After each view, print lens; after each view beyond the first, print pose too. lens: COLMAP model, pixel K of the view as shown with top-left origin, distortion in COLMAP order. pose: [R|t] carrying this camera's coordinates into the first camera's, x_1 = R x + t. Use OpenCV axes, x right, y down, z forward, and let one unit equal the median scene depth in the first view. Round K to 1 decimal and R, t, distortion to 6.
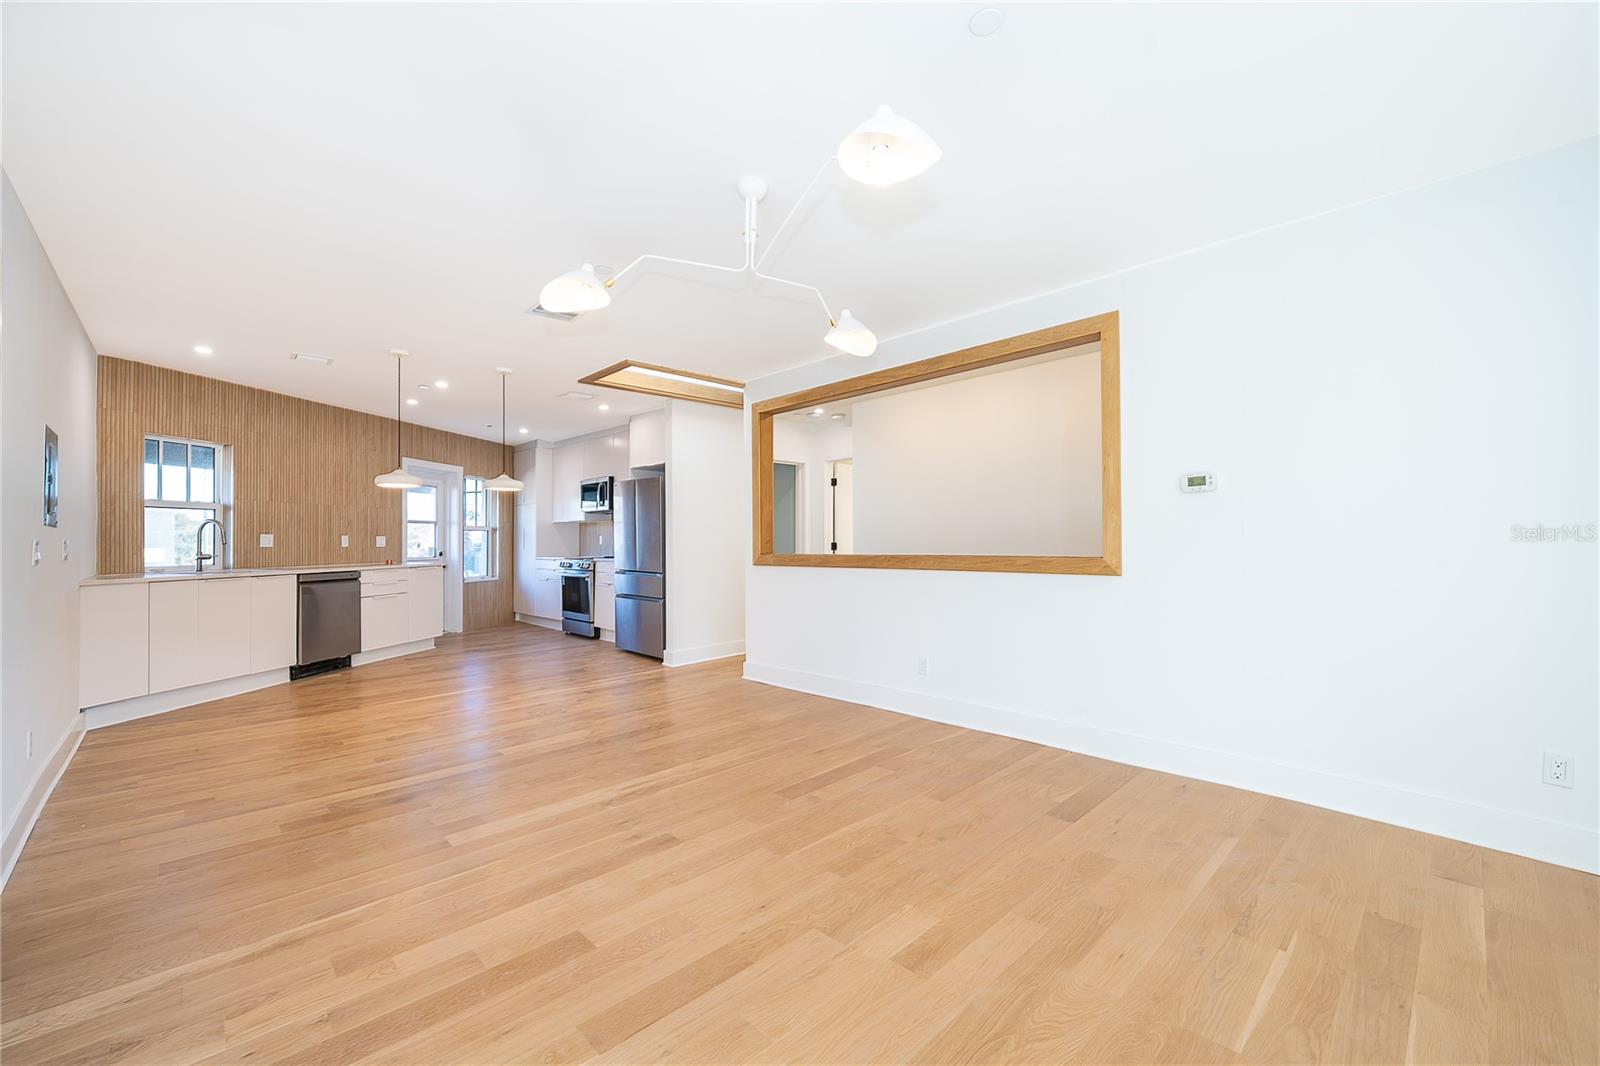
lens RADIAL K [[638.4, 0, 783.8], [0, 638.4, 530.7], [0, 0, 1]] dist [-0.001473, -0.000057]
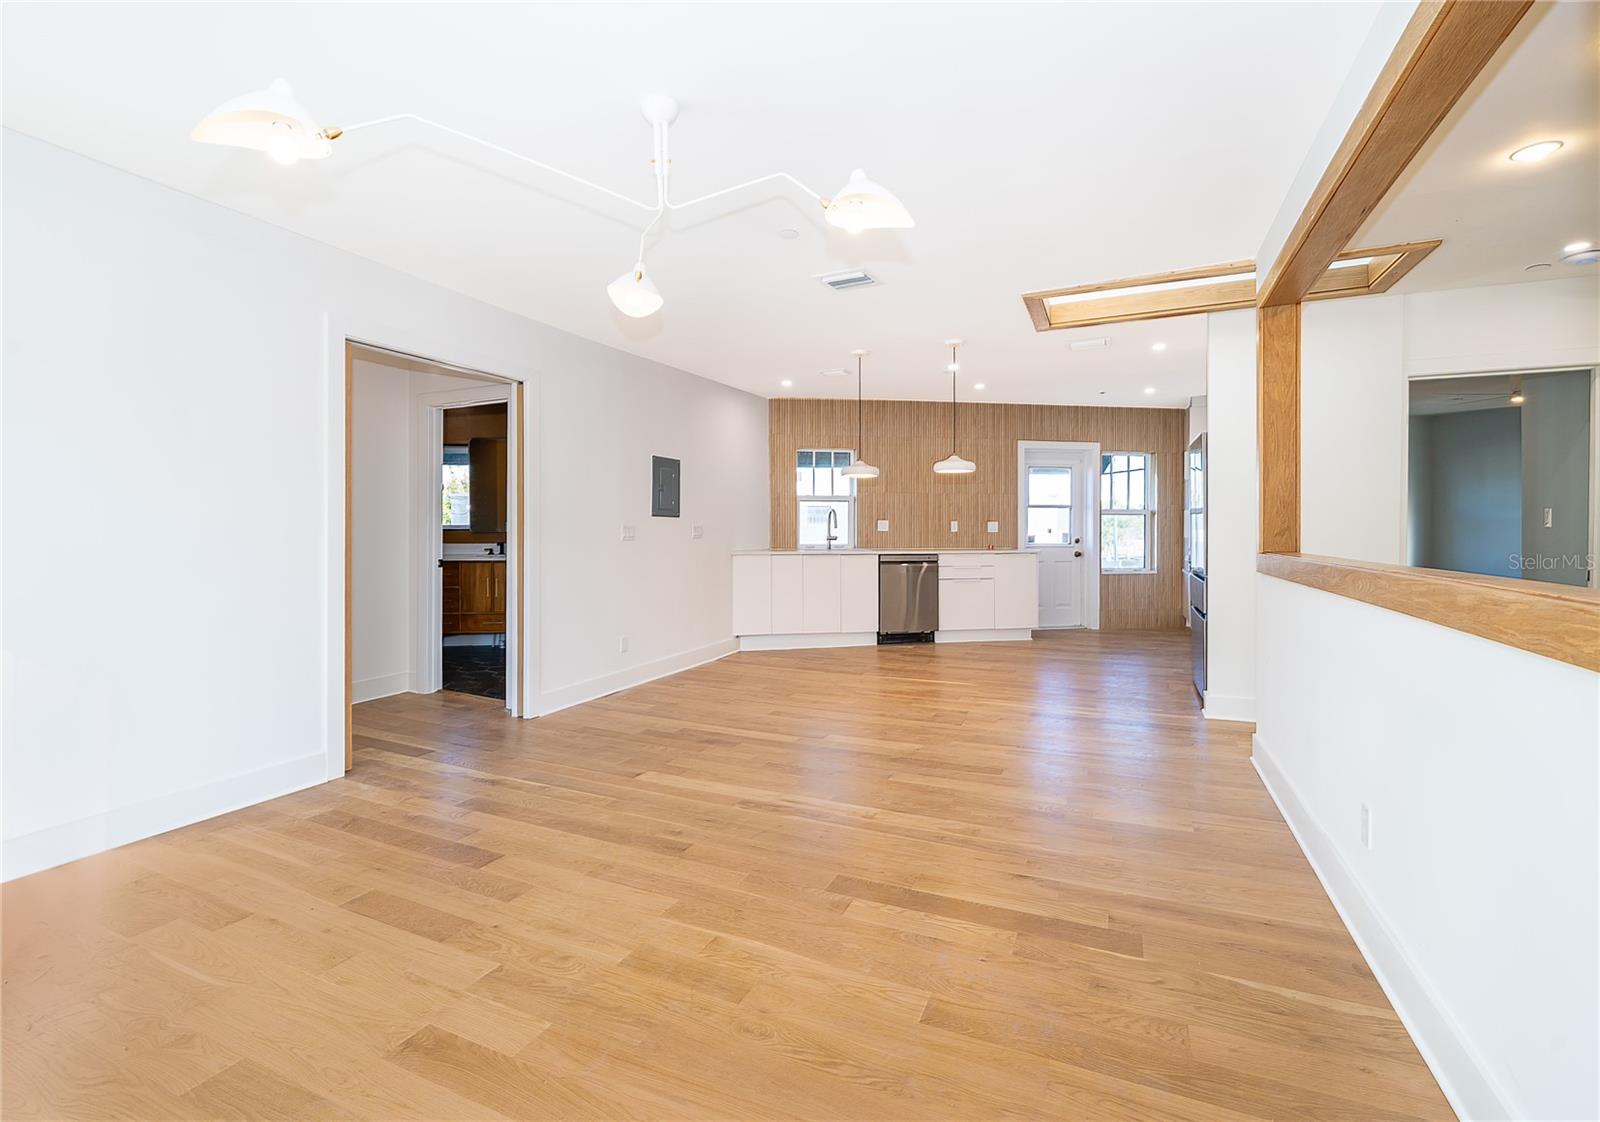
lens RADIAL K [[717.5, 0, 791.1], [0, 717.5, 527.7], [0, 0, 1]] dist [-0.003552, -0.000034]
pose [[0.377494, 0.006988, -0.925986, 0.422336], [0.010660, 0.999872, 0.011892, 0.001615], [0.925951, -0.014360, 0.377372, 0.378068]]
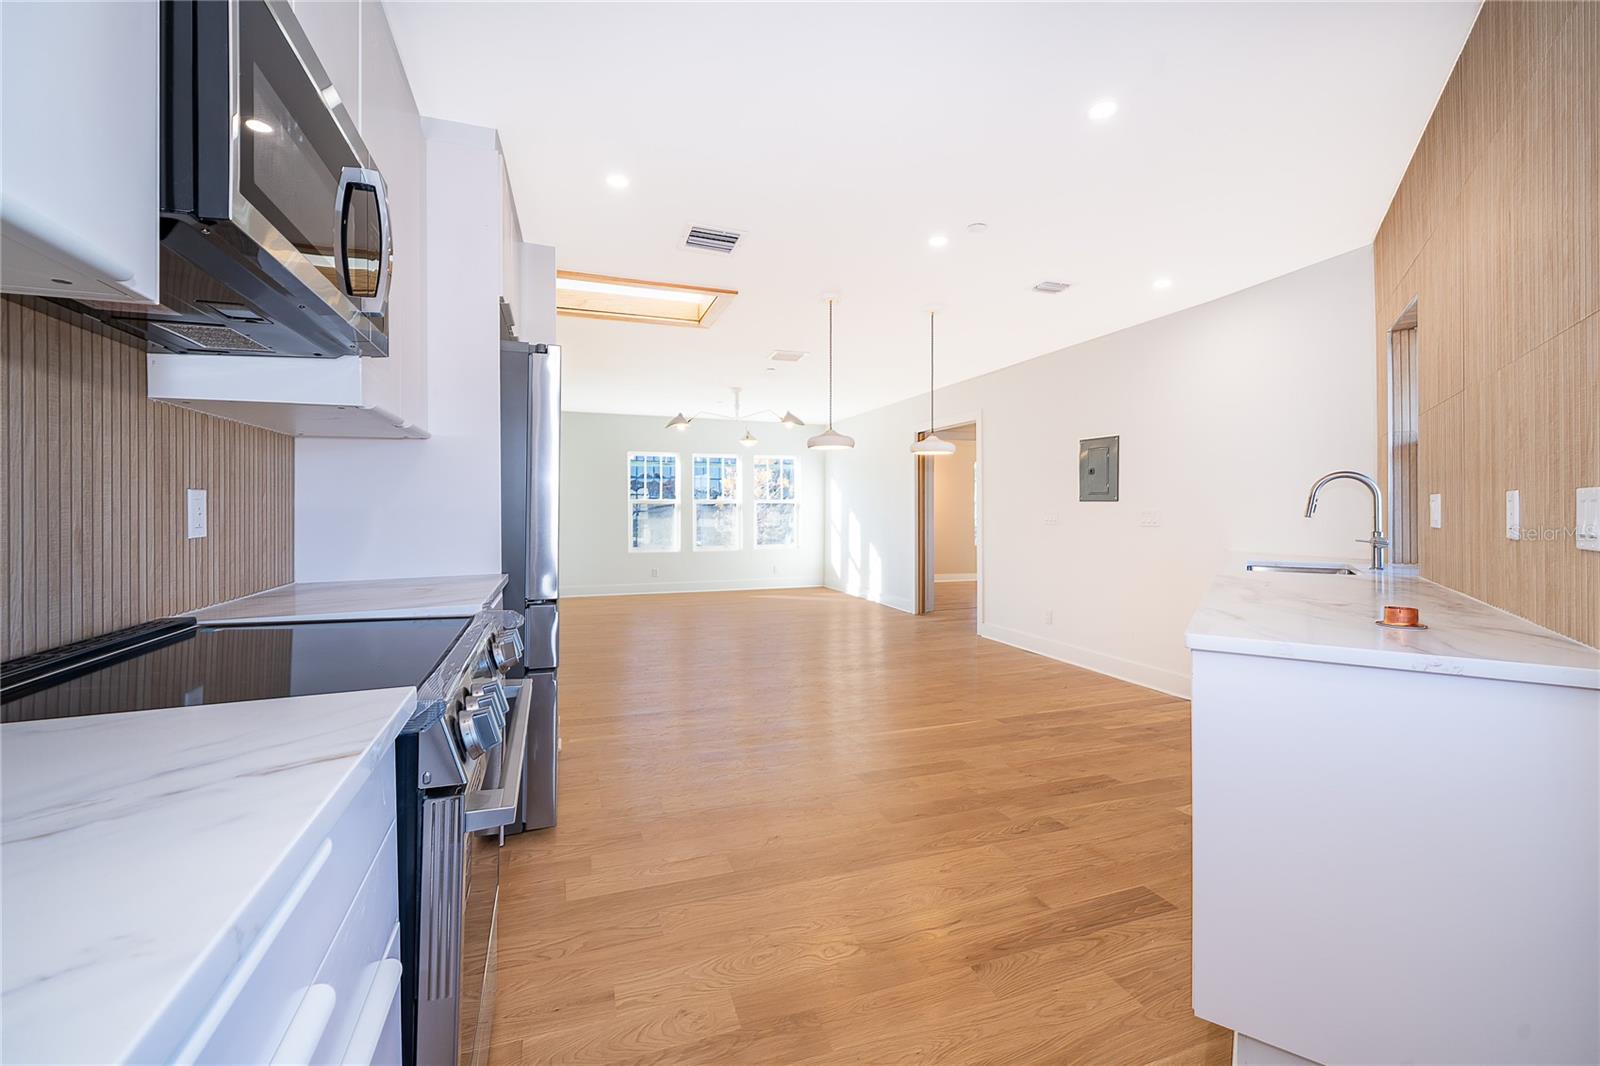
lens RADIAL K [[638.4, 0, 783.9], [0, 638.4, 520.8], [0, 0, 1]] dist [-0.001473, -0.000057]
pose [[-0.906599, -0.002192, 0.421988, -0.699711], [-0.003066, 0.999994, -0.001392, 0.027873], [-0.421982, -0.002556, -0.906600, 1.694223]]
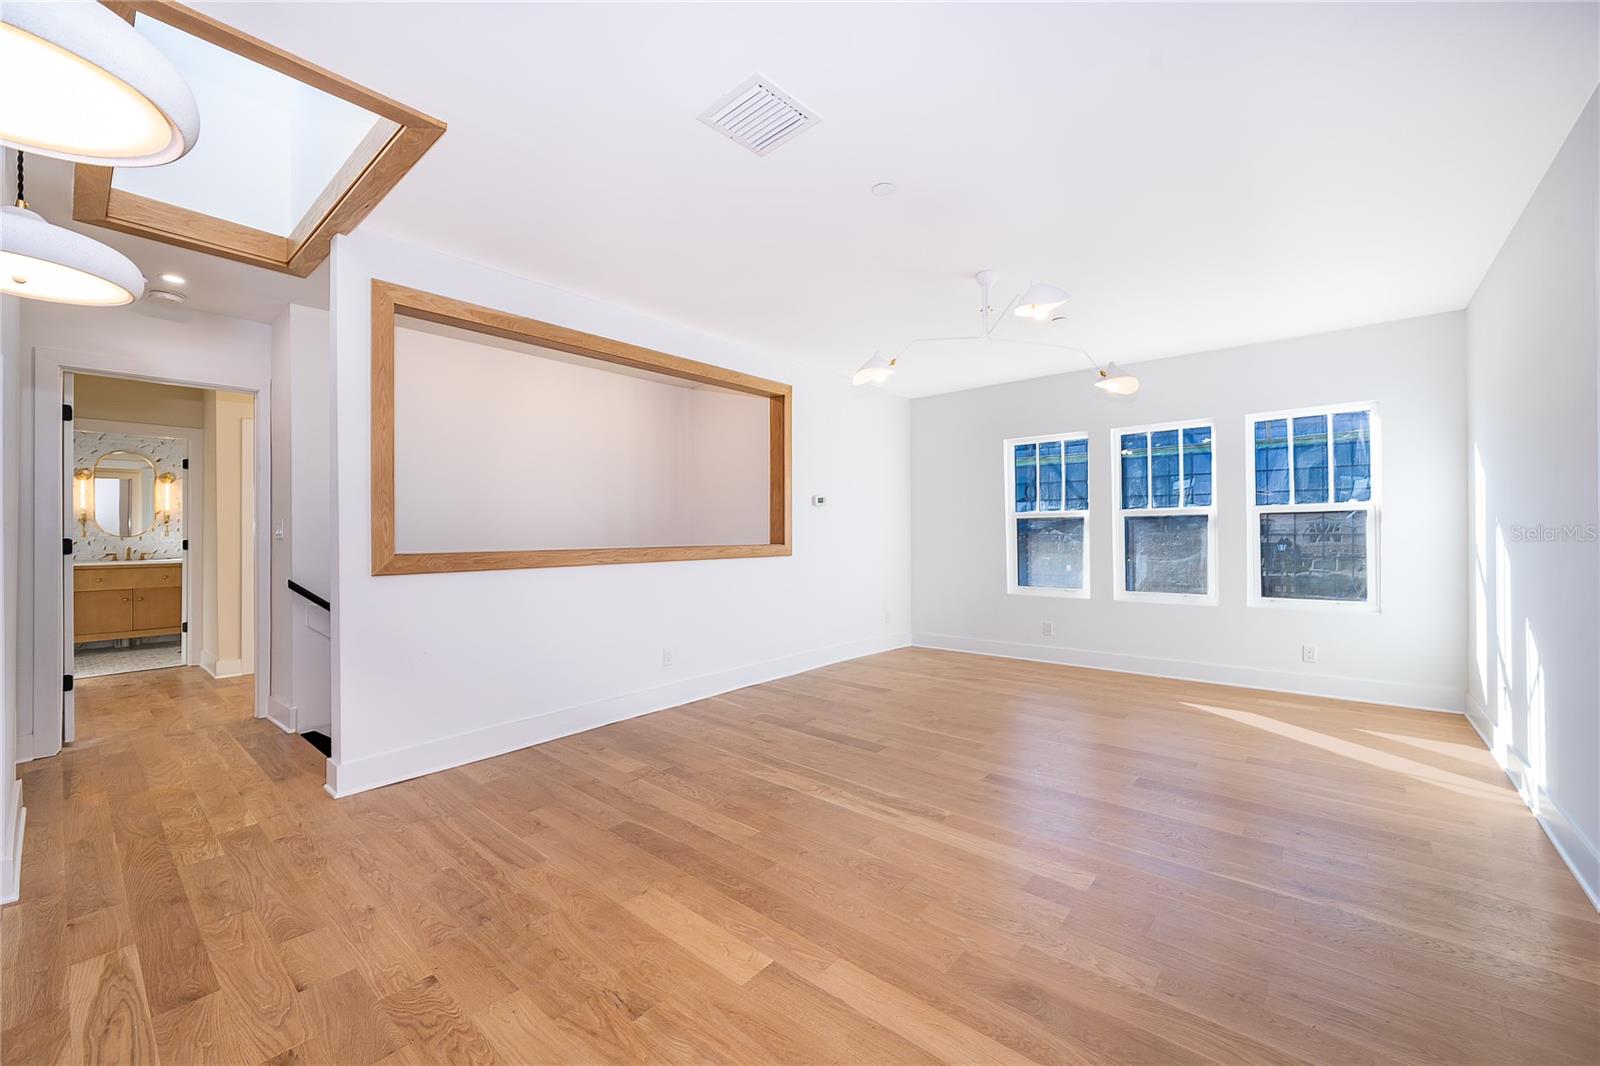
lens RADIAL K [[638.4, 0, 797.3], [0, 638.4, 530.0], [0, 0, 1]] dist [-0.001473, -0.000057]
pose [[-0.104172, 0.015118, 0.994444, -0.662326], [-0.008967, 0.999830, -0.016140, 0.021417], [-0.994519, -0.010598, -0.104019, 0.738673]]
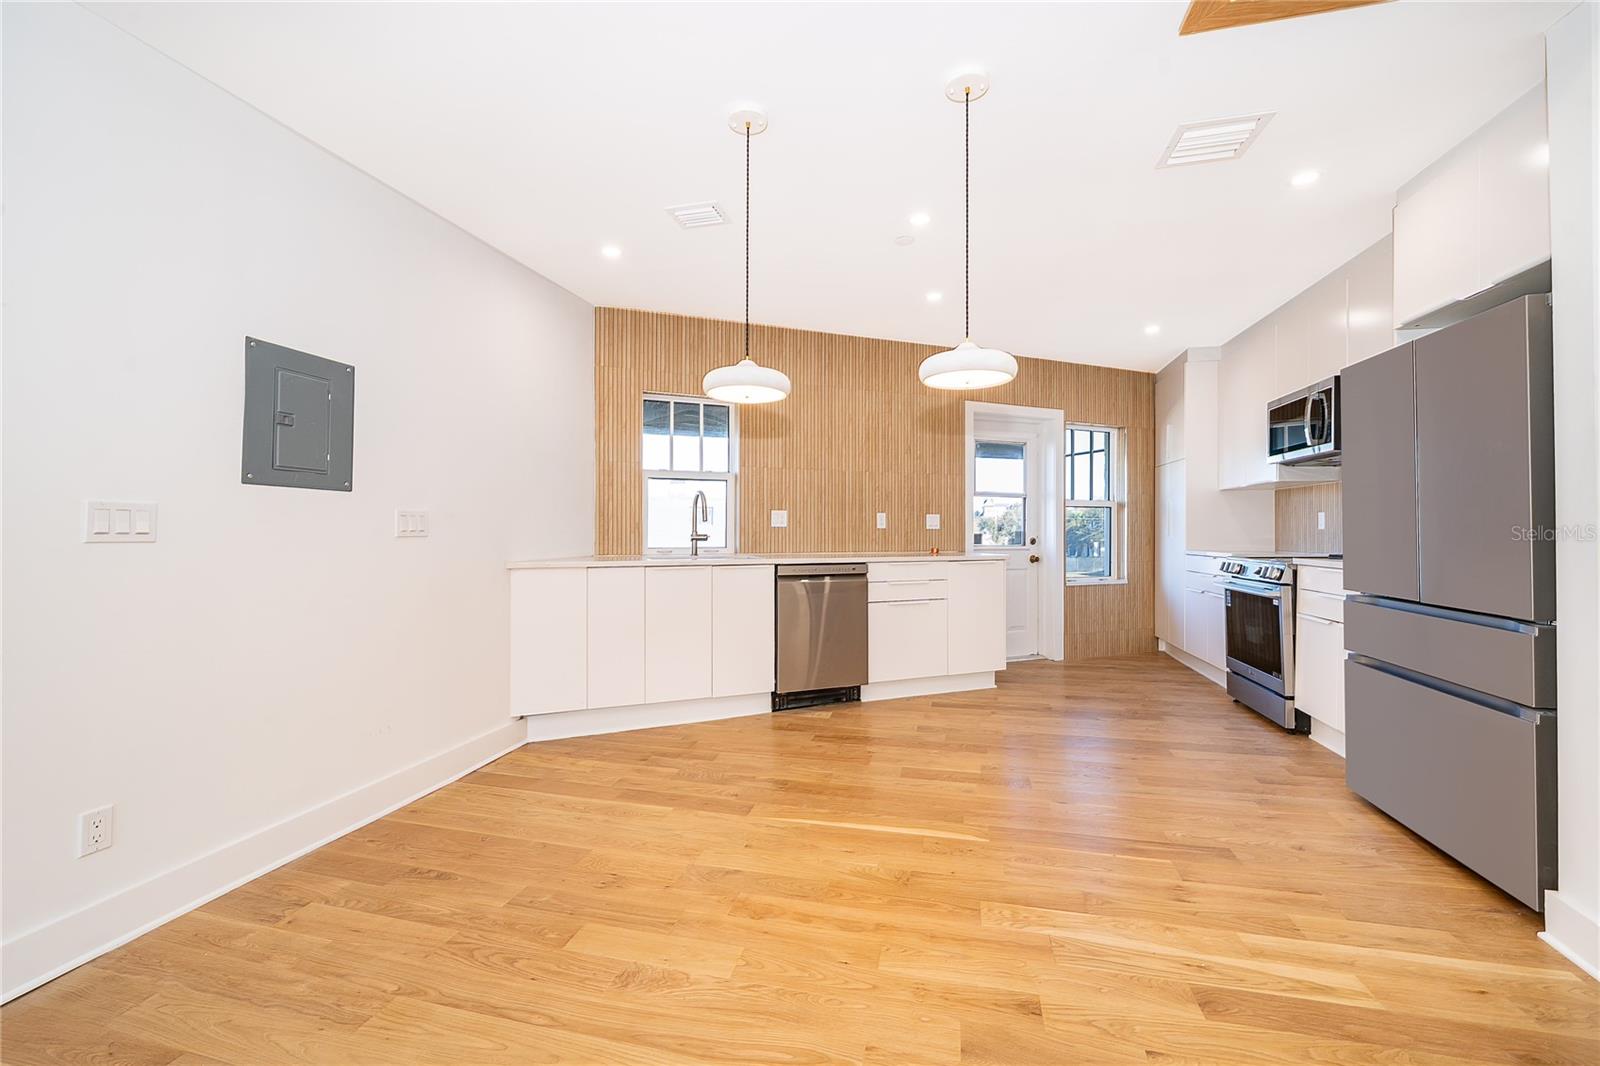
lens RADIAL K [[638.4, 0, 800.3], [0, 638.4, 524.8], [0, 0, 1]] dist [-0.001473, -0.000057]
pose [[0.544902, 0.002264, -0.838497, -0.159640], [0.006258, 0.999958, 0.006766, 0.020473], [0.838477, -0.008934, 0.544864, 0.677728]]
